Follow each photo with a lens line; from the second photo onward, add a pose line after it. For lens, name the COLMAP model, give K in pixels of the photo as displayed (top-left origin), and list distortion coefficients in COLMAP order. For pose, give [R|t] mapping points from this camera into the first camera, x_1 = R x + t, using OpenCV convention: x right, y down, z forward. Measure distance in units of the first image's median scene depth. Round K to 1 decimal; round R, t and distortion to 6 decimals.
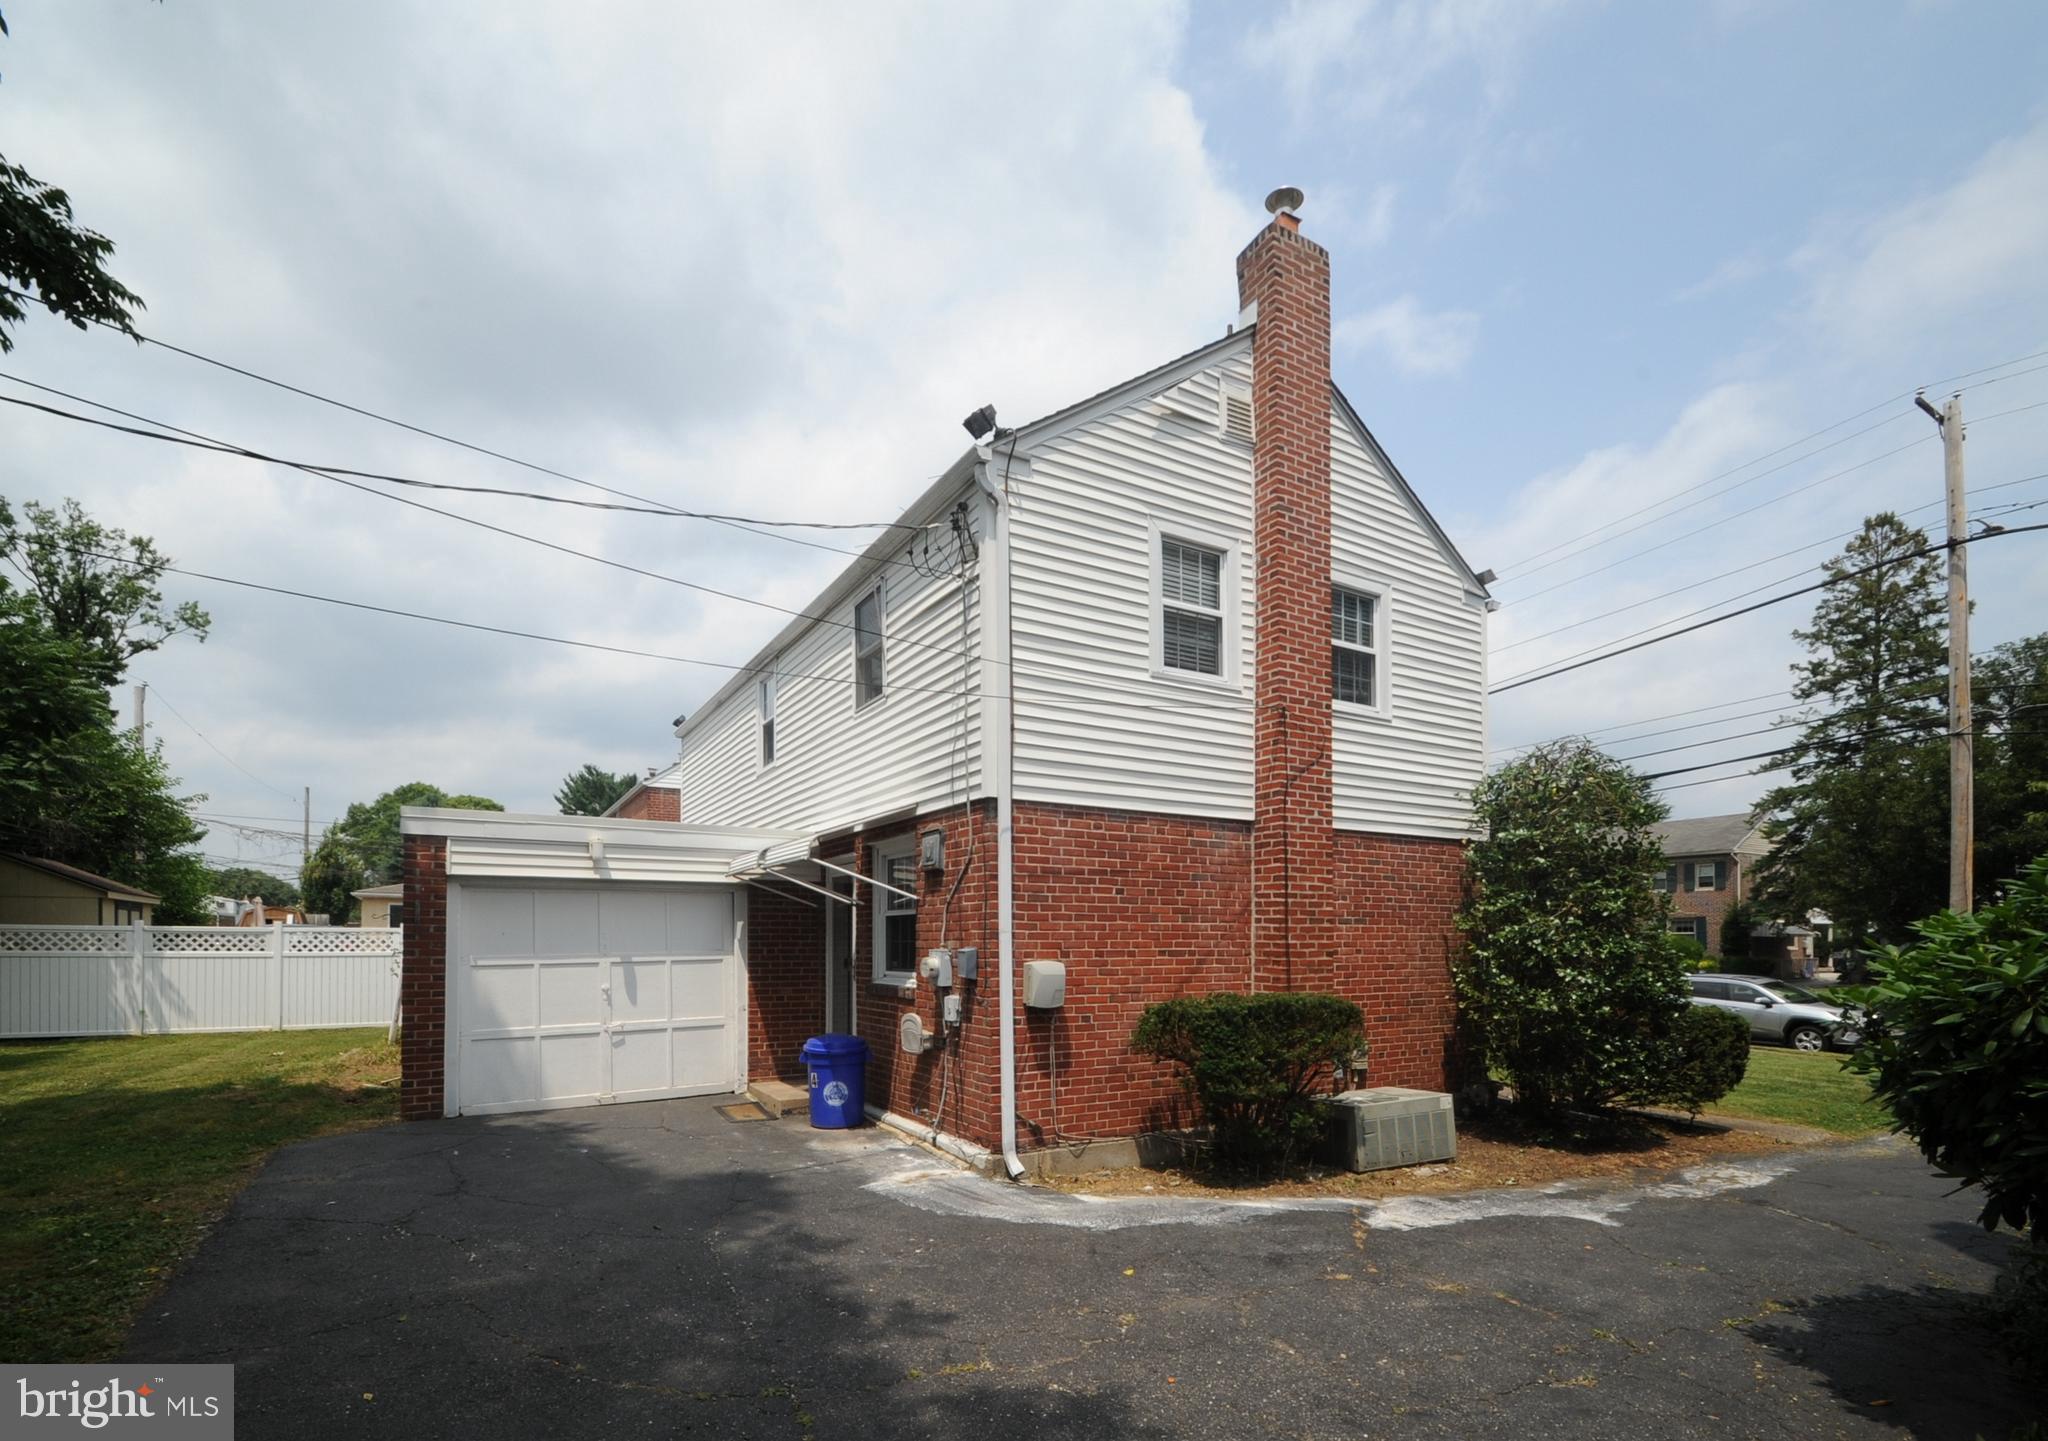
lens RADIAL K [[914.4, 0, 987.2], [0, 914.4, 887.4], [0, 0, 1]] dist [-0.001251, -0.010613]
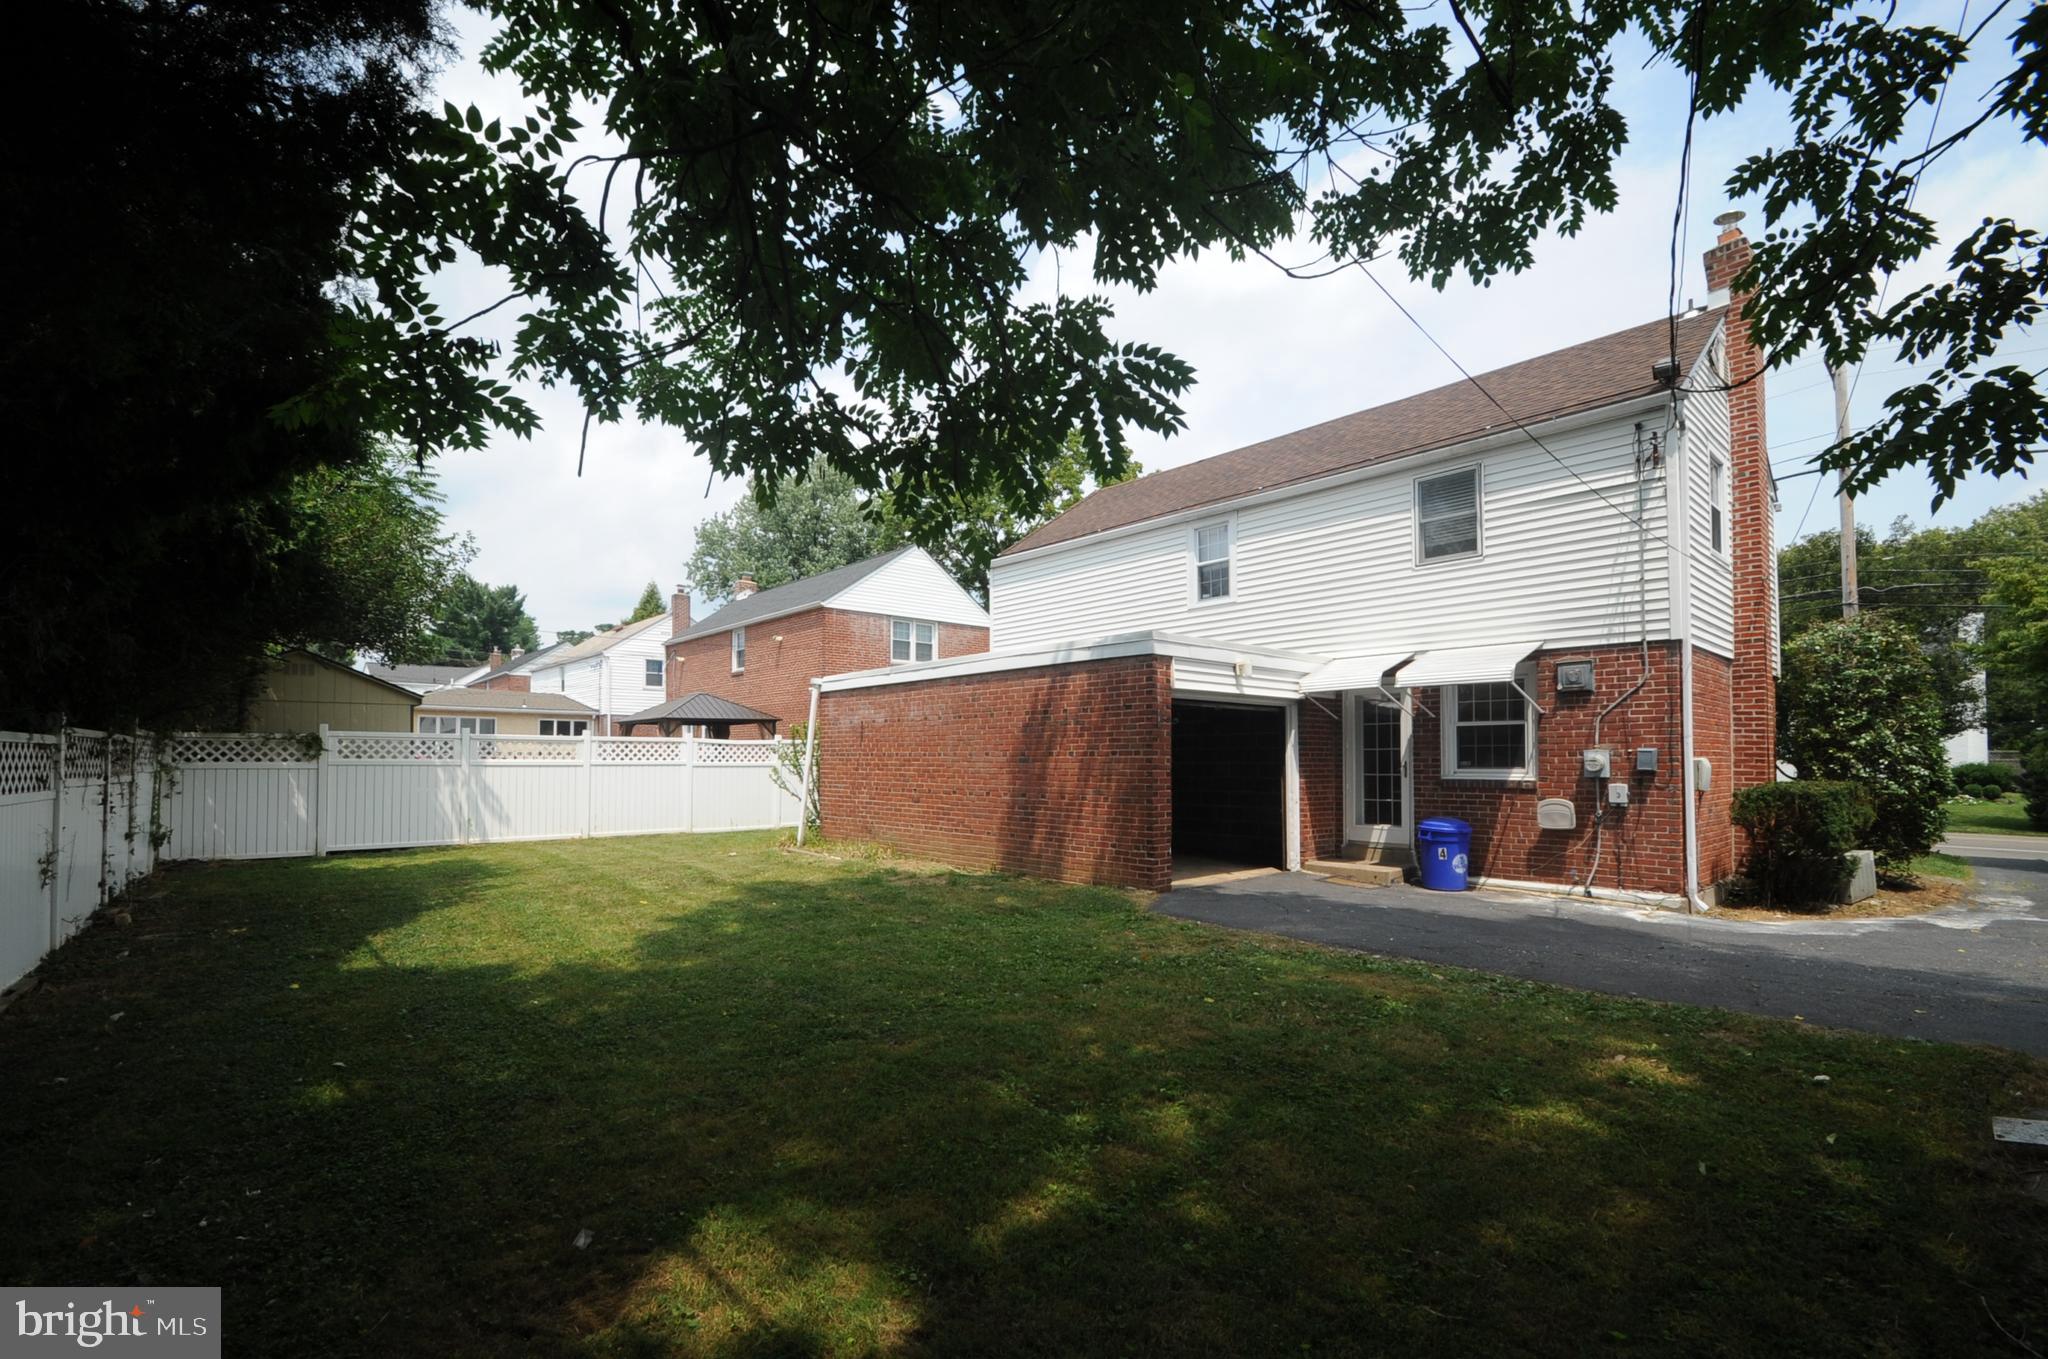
lens RADIAL K [[879.7, 0, 969.7], [0, 879.7, 676.5], [0, 0, 1]] dist [-0.000124, -0.000051]
pose [[0.981628, 0.017898, 0.189966, -0.958346], [-0.011456, 0.999323, -0.034957, 0.012340], [-0.190463, 0.032139, 0.981168, -0.078693]]
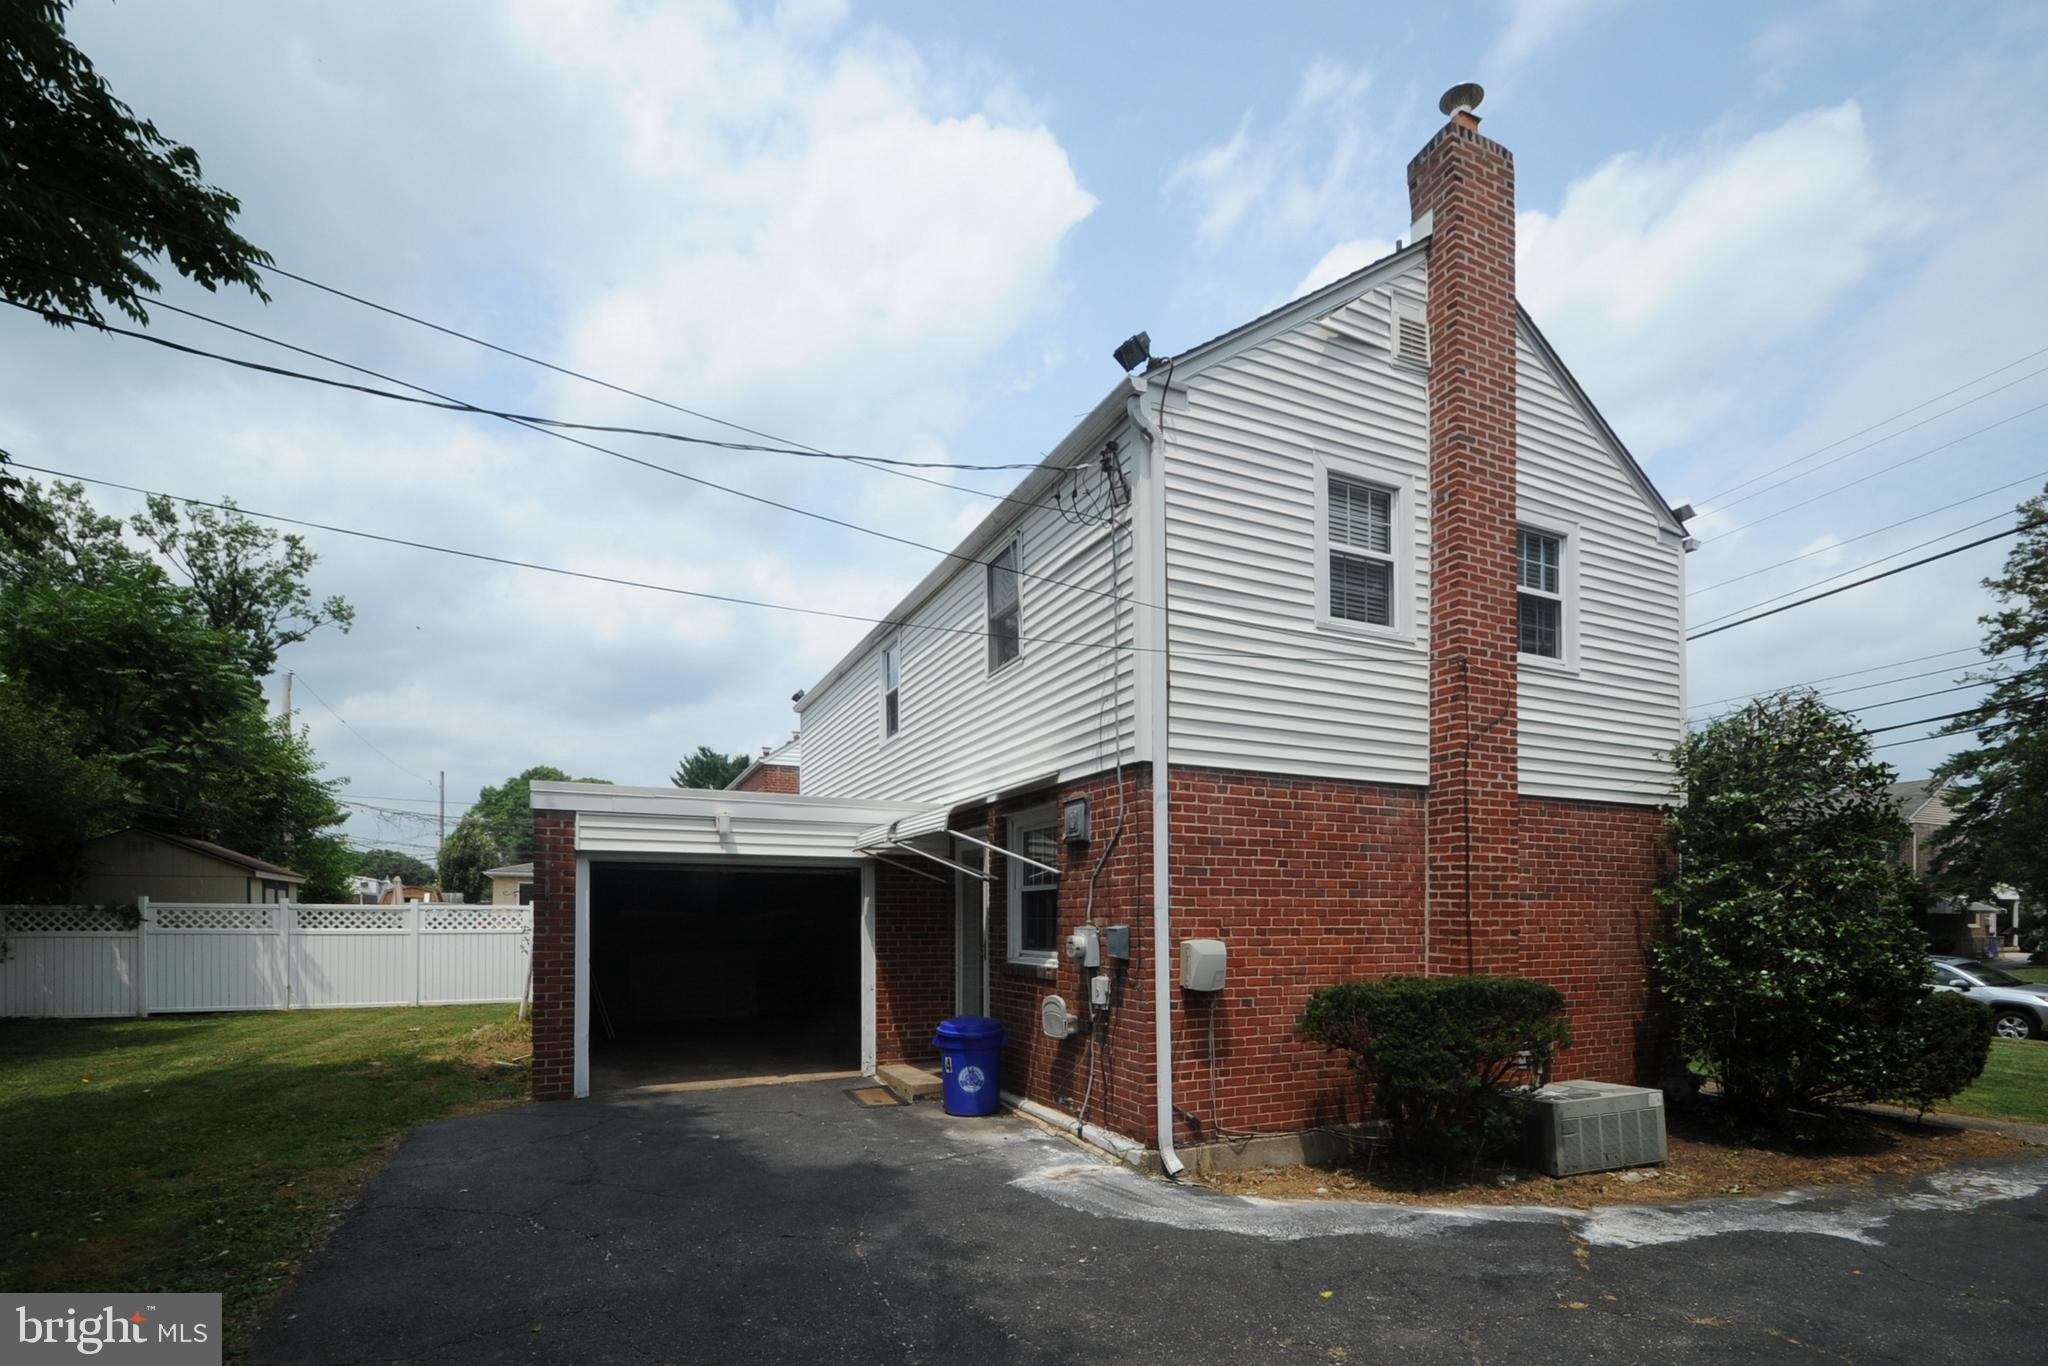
lens RADIAL K [[920.5, 0, 1025.6], [0, 920.5, 869.2], [0, 0, 1]] dist [0.001599, -0.014600]
pose [[0.997057, -0.004180, -0.076555, -0.032909], [0.004567, 0.999978, 0.004891, 0.003298], [0.076533, -0.005226, 0.997053, 0.050102]]
